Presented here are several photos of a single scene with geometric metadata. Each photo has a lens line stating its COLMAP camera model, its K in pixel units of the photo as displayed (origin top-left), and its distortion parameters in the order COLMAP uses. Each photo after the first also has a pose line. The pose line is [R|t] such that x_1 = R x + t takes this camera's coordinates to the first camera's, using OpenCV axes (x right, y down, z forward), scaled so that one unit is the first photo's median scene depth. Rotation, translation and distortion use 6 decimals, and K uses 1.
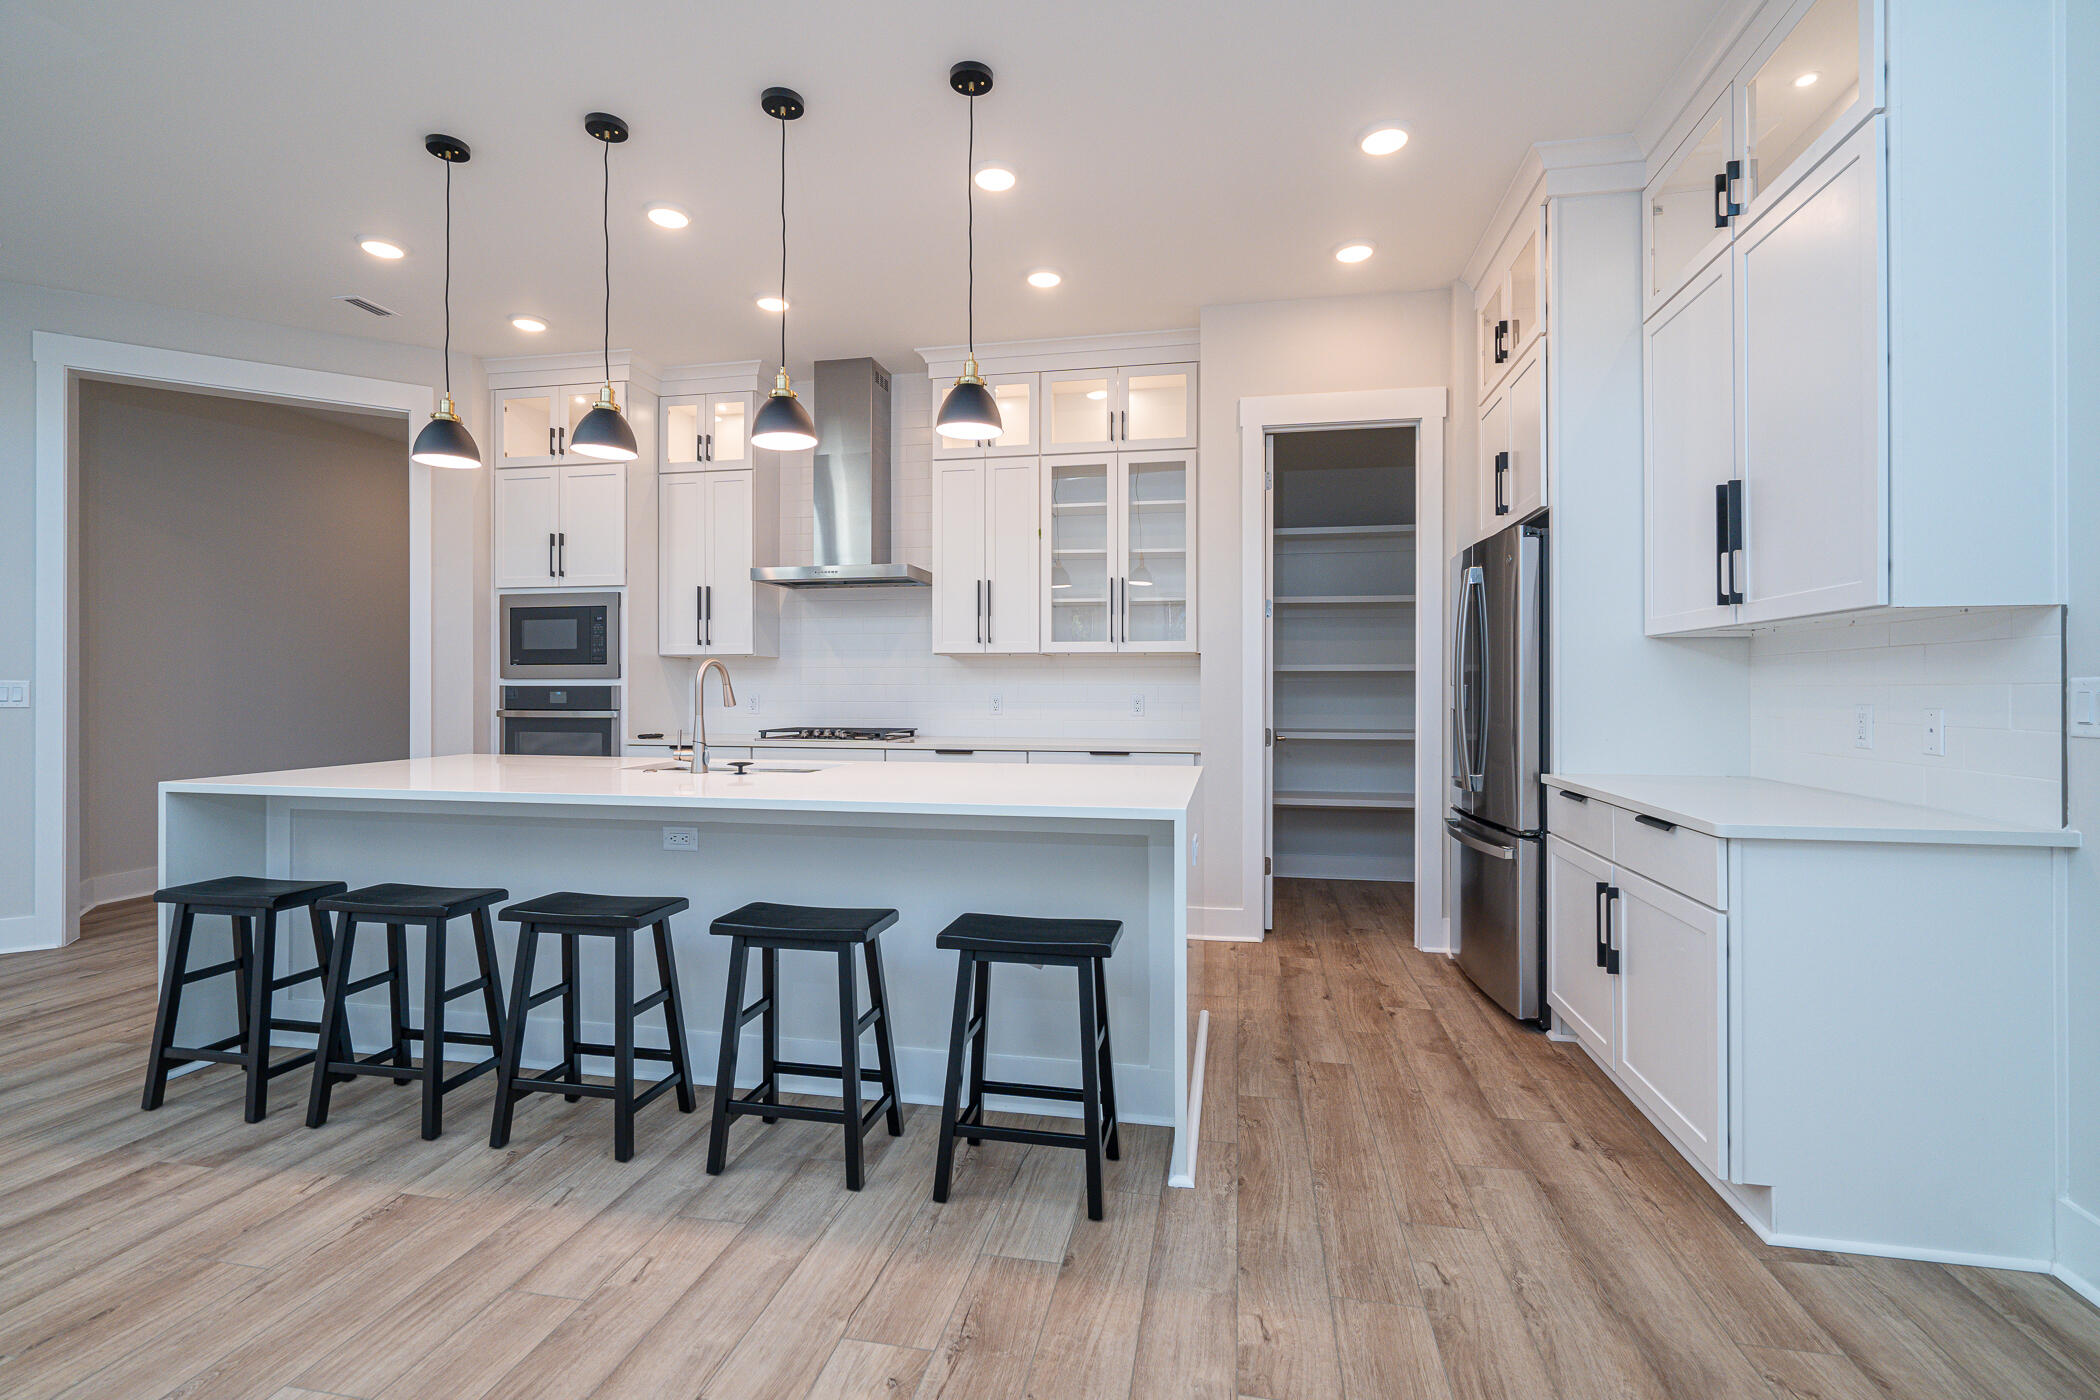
lens RADIAL K [[944.7, 0, 1059.8], [0, 944.7, 693.2], [0, 0, 1]] dist [-0.006292, 0.003073]
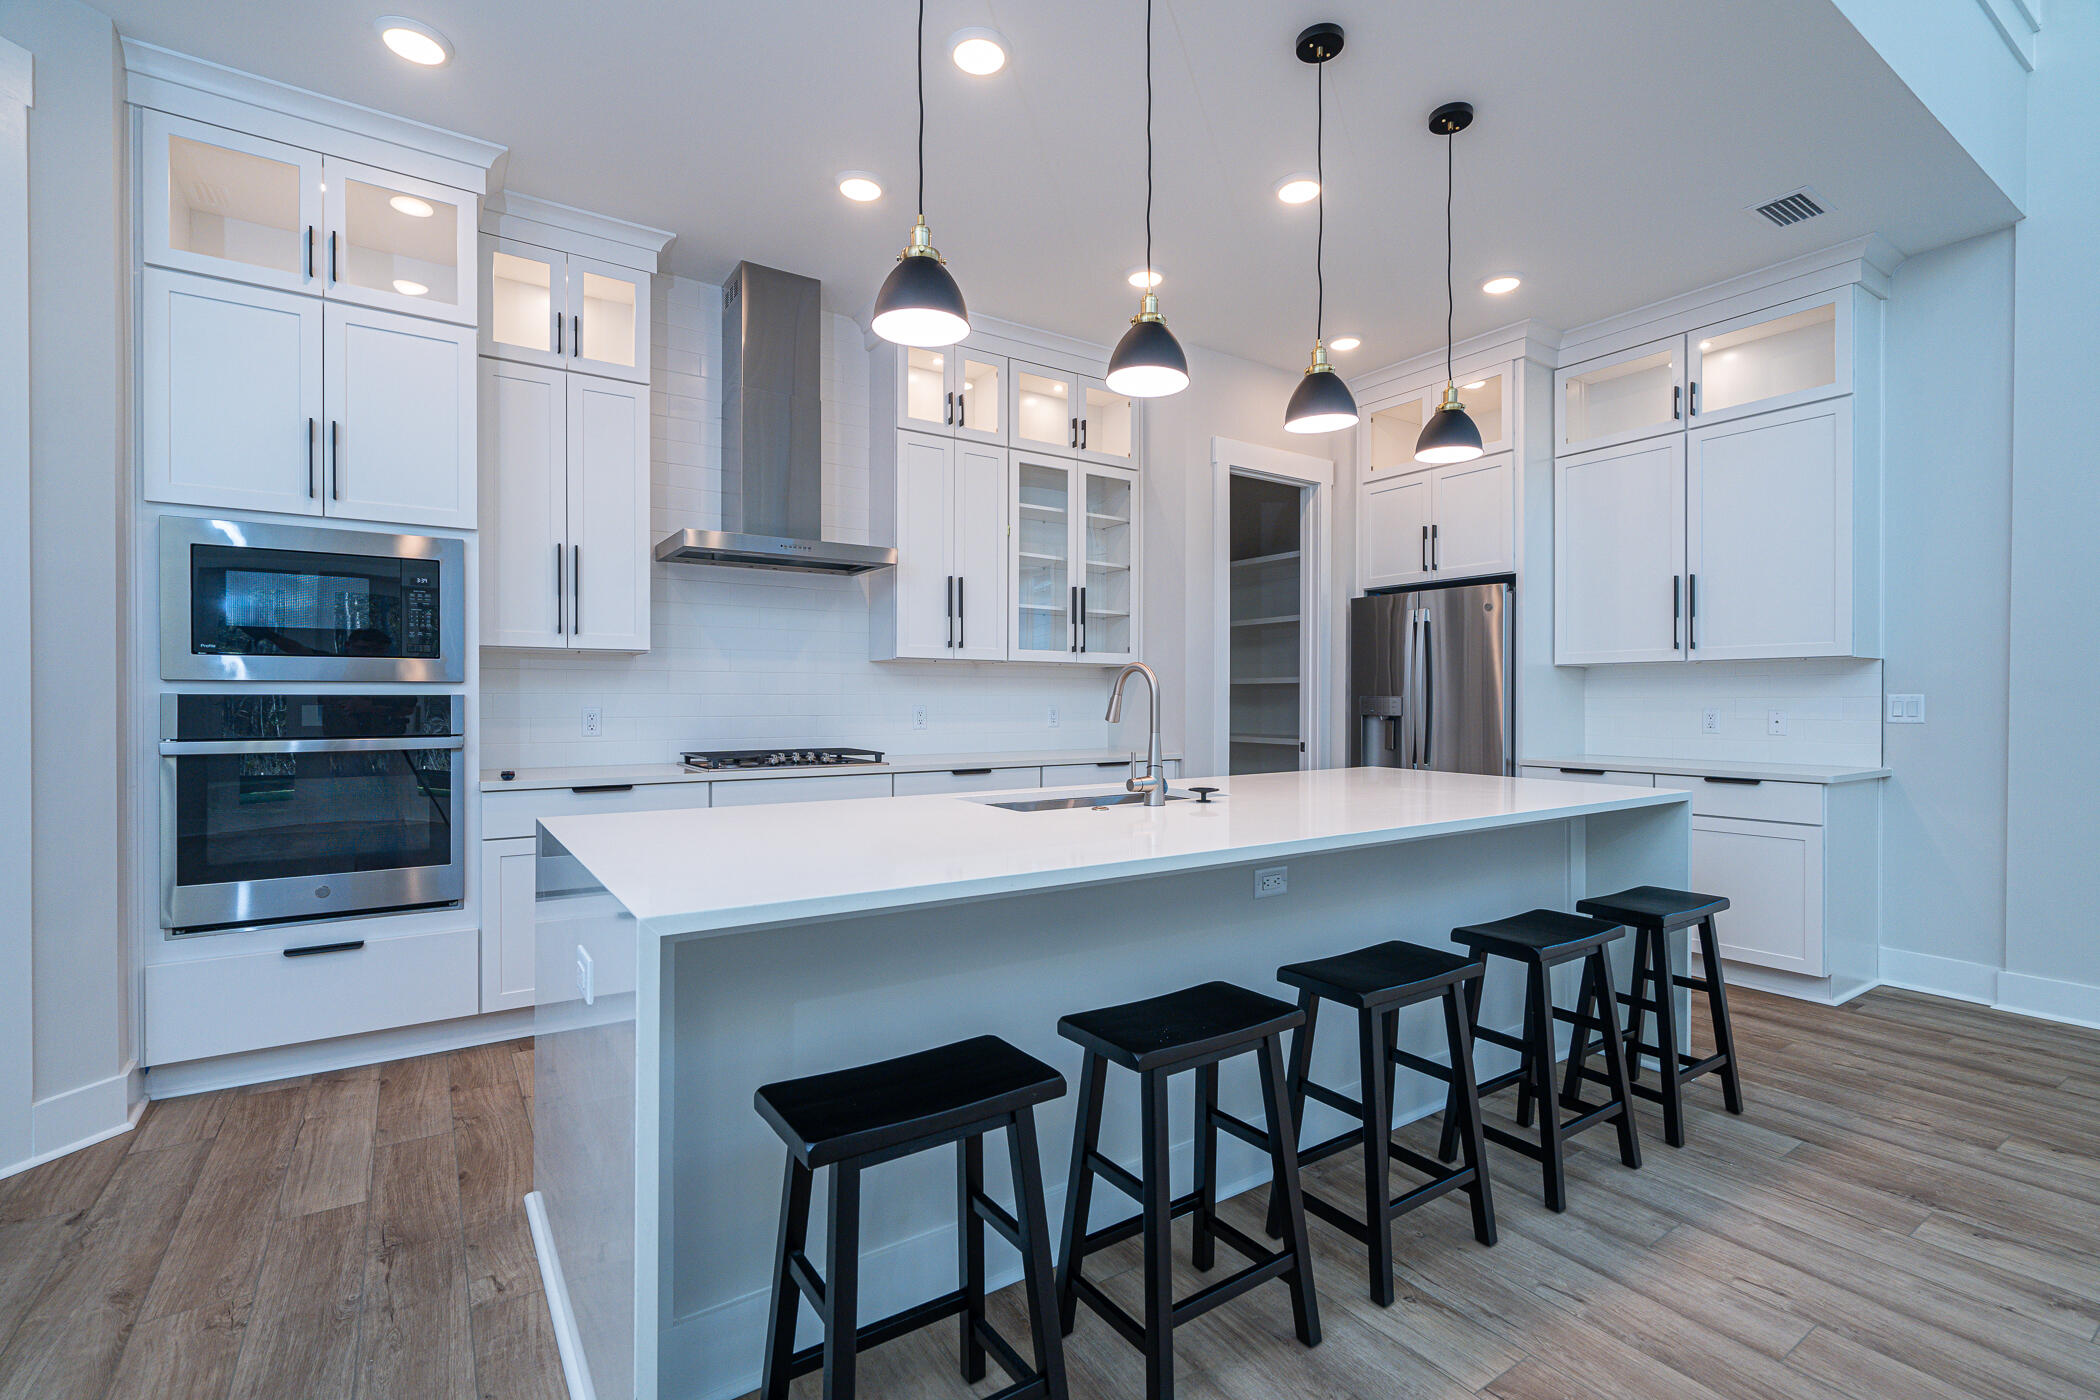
lens RADIAL K [[944.7, 0, 1040.9], [0, 944.7, 699.0], [0, 0, 1]] dist [-0.006292, 0.003073]
pose [[0.707704, 0.000309, 0.706509, -0.655084], [0.002958, 0.999990, -0.003400, -0.001933], [-0.706503, 0.004496, 0.707696, 0.323939]]
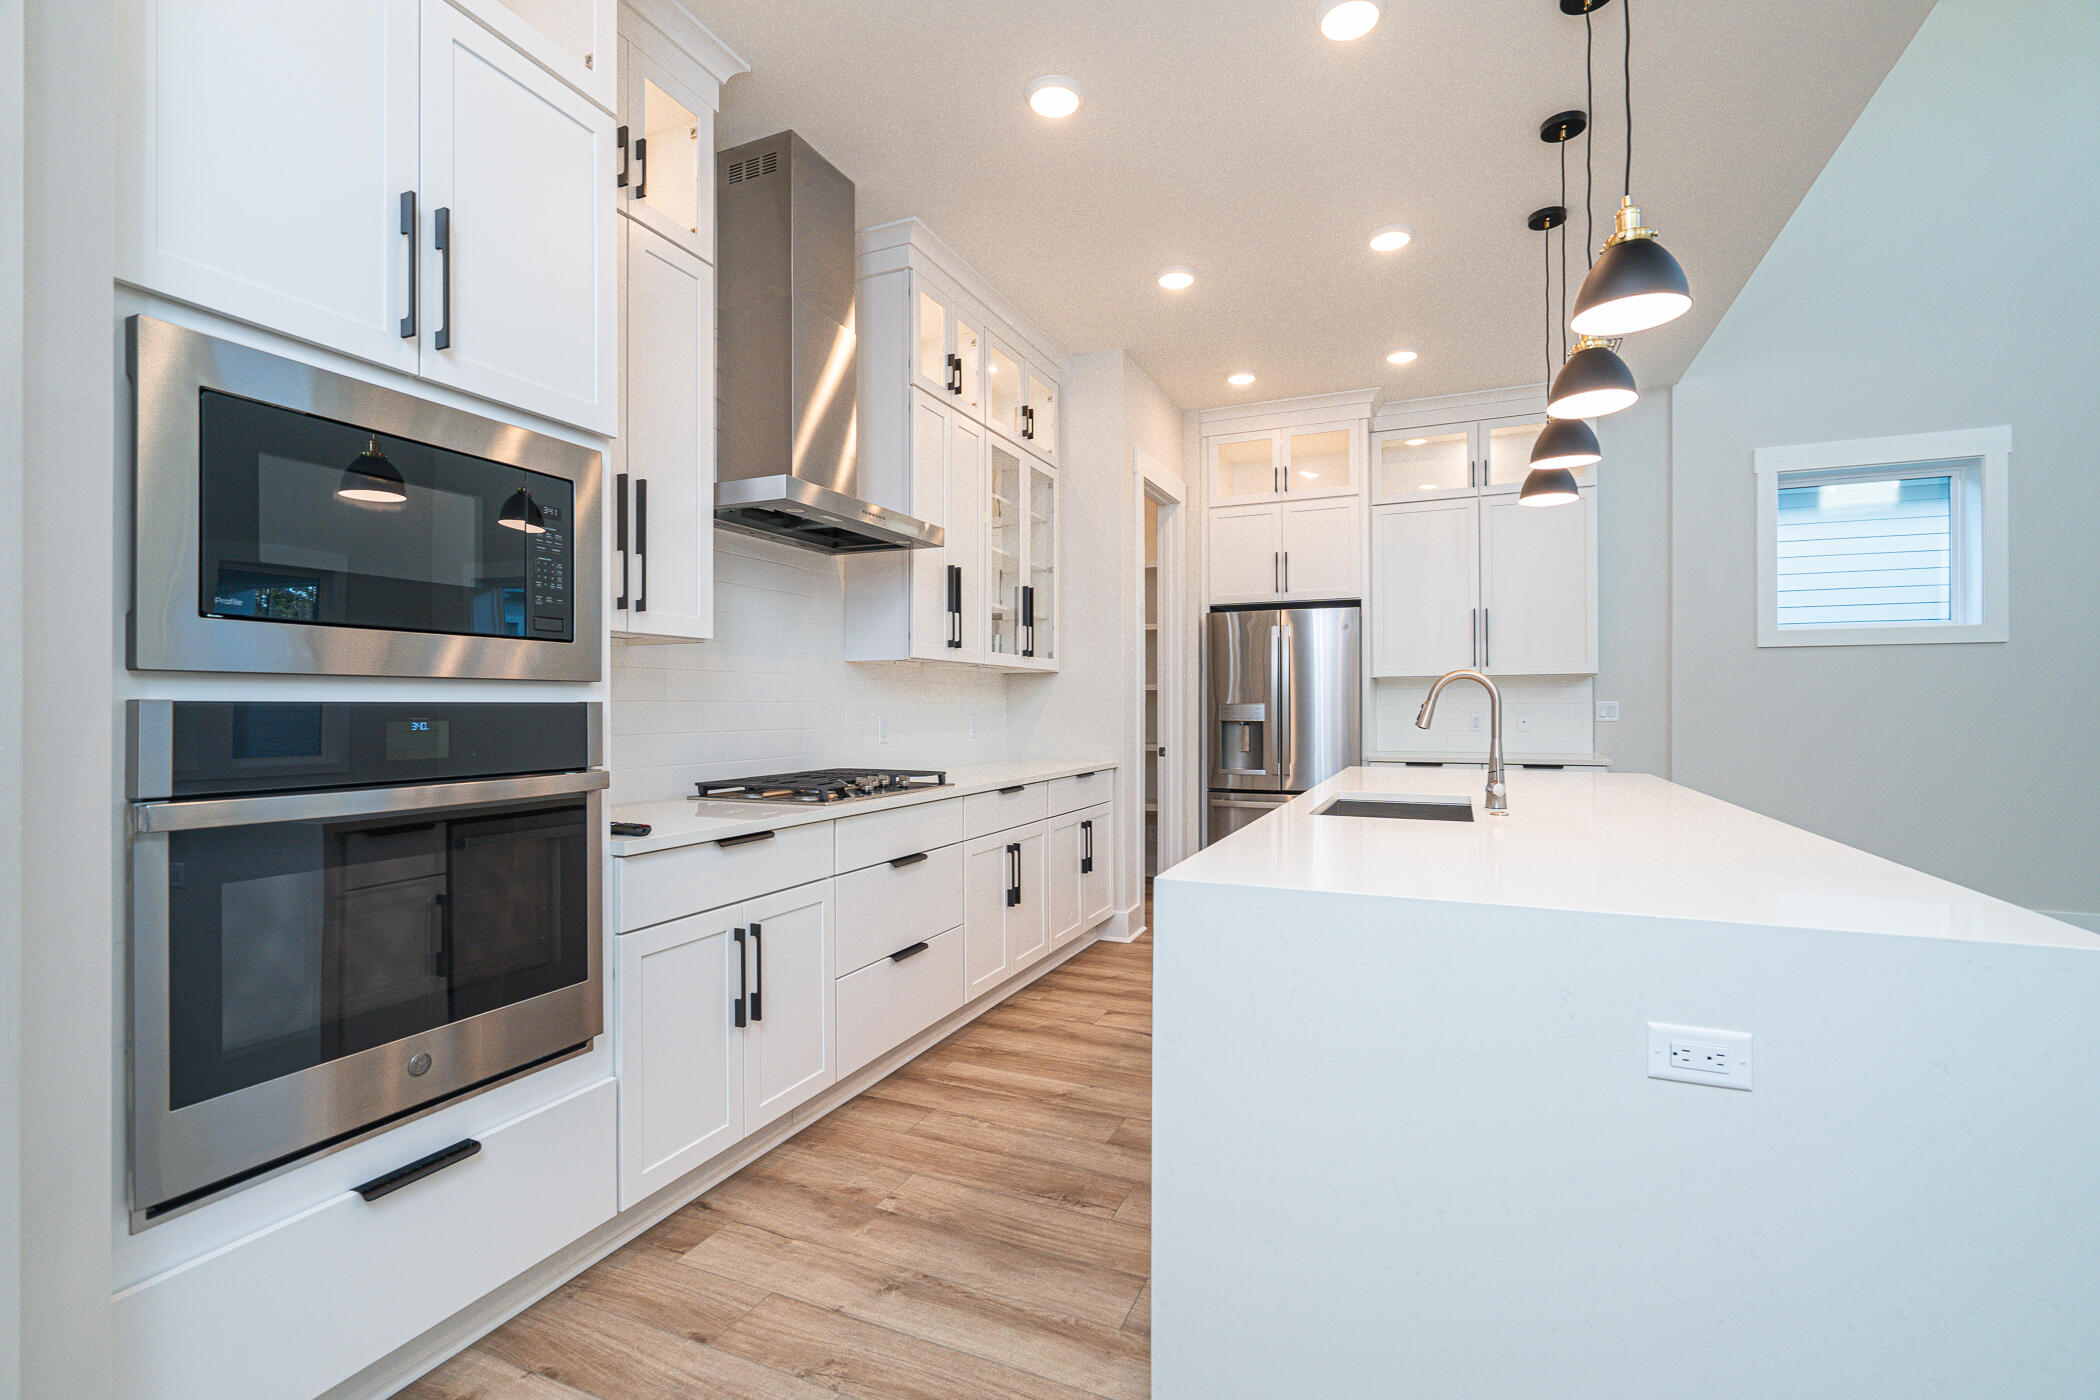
lens RADIAL K [[944.7, 0, 1047.6], [0, 944.7, 698.3], [0, 0, 1]] dist [-0.006292, 0.003073]
pose [[0.212698, 0.007318, 0.977091, -0.822688], [0.006862, 0.999936, -0.008982, -0.004933], [-0.977094, 0.008615, 0.212634, 0.774217]]
